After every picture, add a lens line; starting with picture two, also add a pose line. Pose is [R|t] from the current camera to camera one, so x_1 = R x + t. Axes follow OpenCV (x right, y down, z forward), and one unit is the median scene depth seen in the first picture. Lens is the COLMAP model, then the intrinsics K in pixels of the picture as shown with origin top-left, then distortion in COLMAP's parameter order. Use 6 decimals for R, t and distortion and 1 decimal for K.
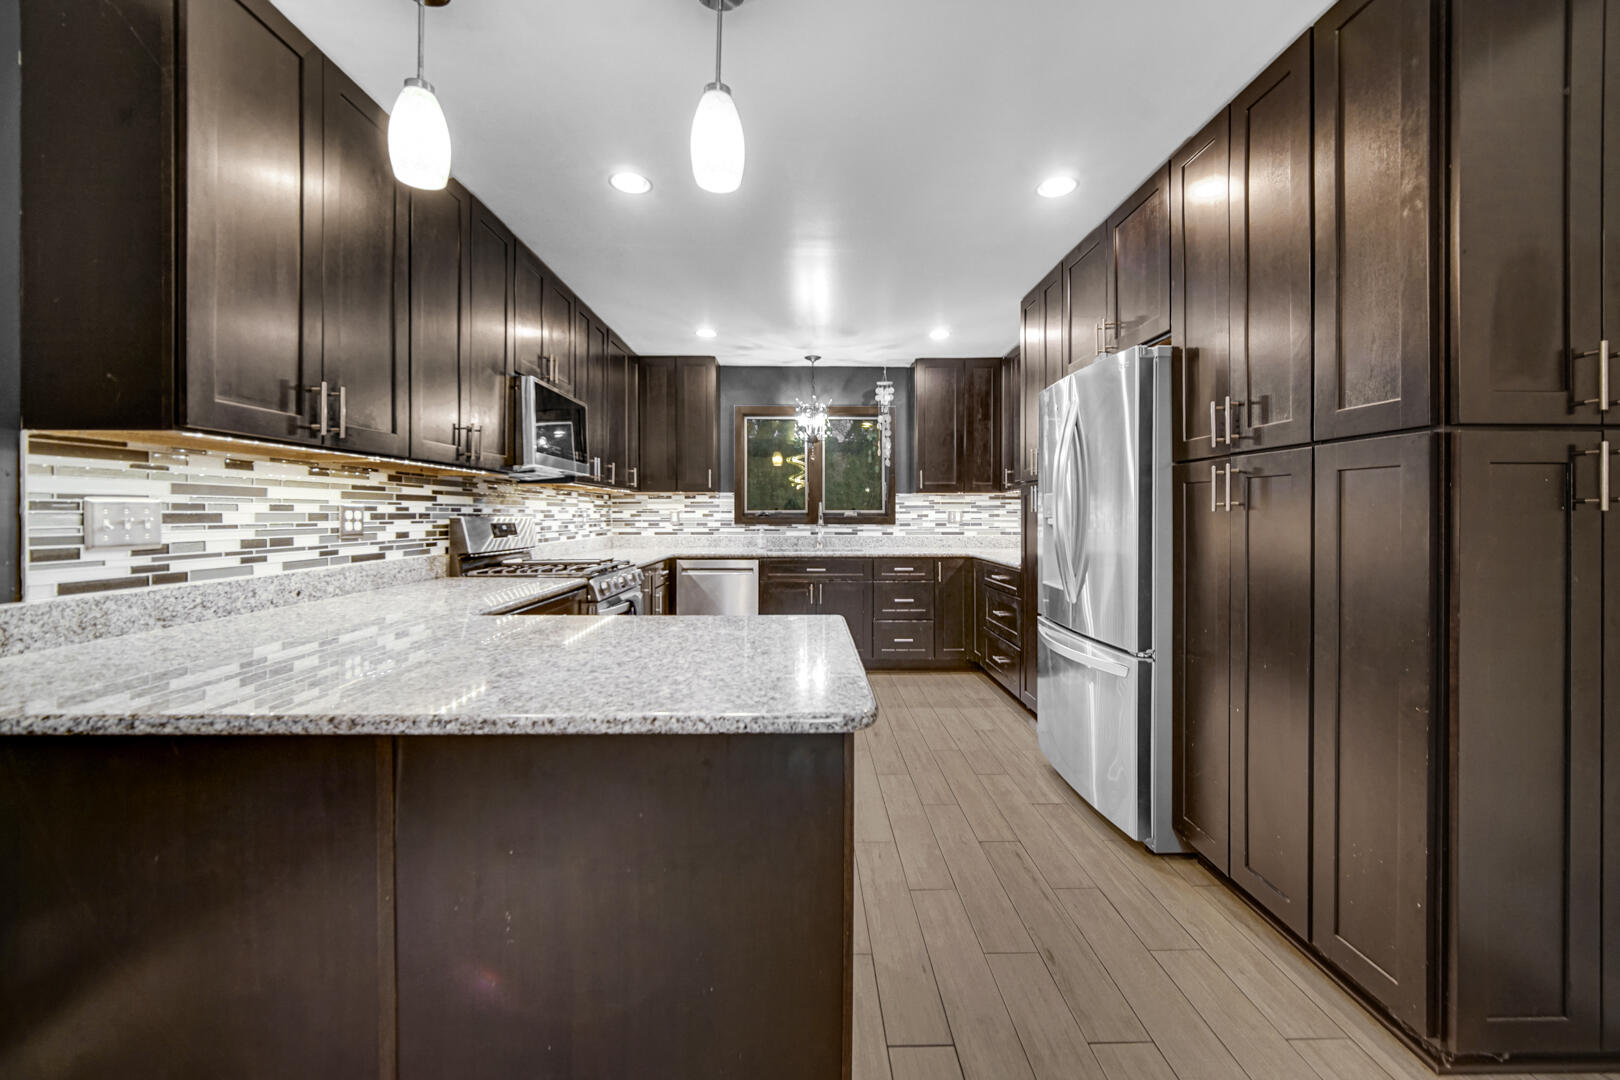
lens RADIAL K [[637.4, 0, 810.9], [0, 637.4, 513.3], [0, 0, 1]] dist [-0.000048, -0.000141]
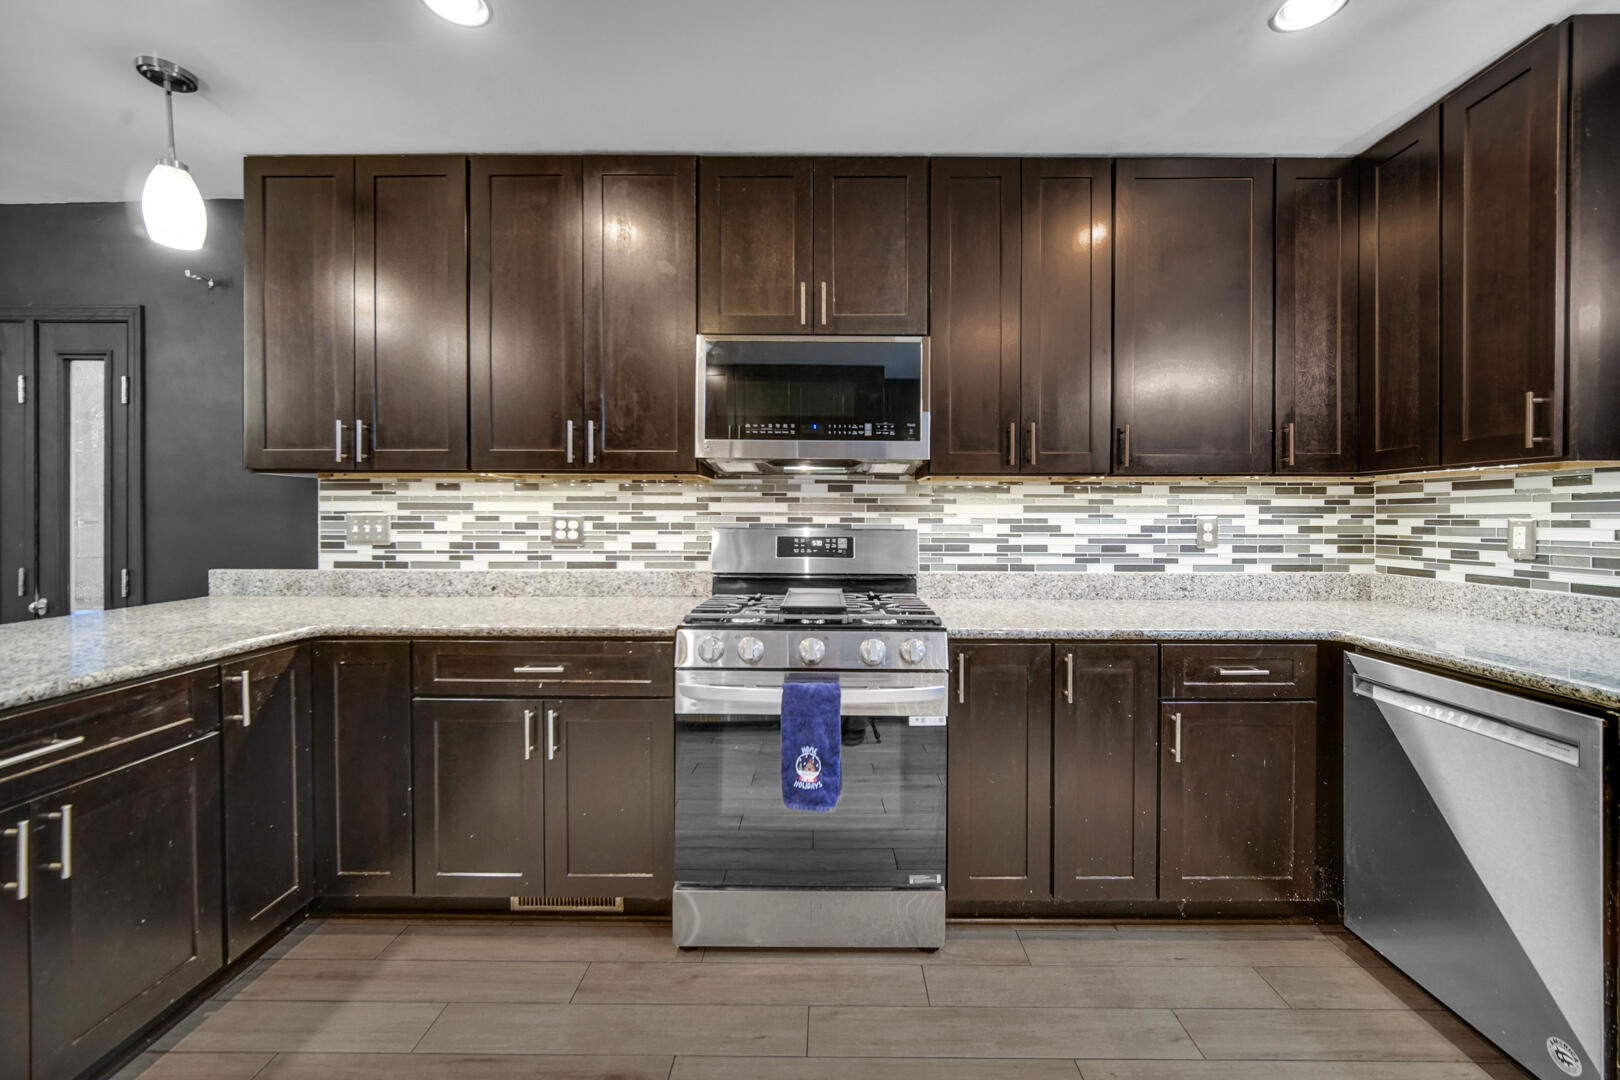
lens RADIAL K [[637.4, 0, 811.0], [0, 637.4, 522.5], [0, 0, 1]] dist [-0.000048, -0.000141]
pose [[-0.018513, 0.008197, -0.999795, 0.398691], [-0.002628, 0.999963, 0.008247, -0.012089], [0.999825, 0.002780, -0.018491, 1.608053]]
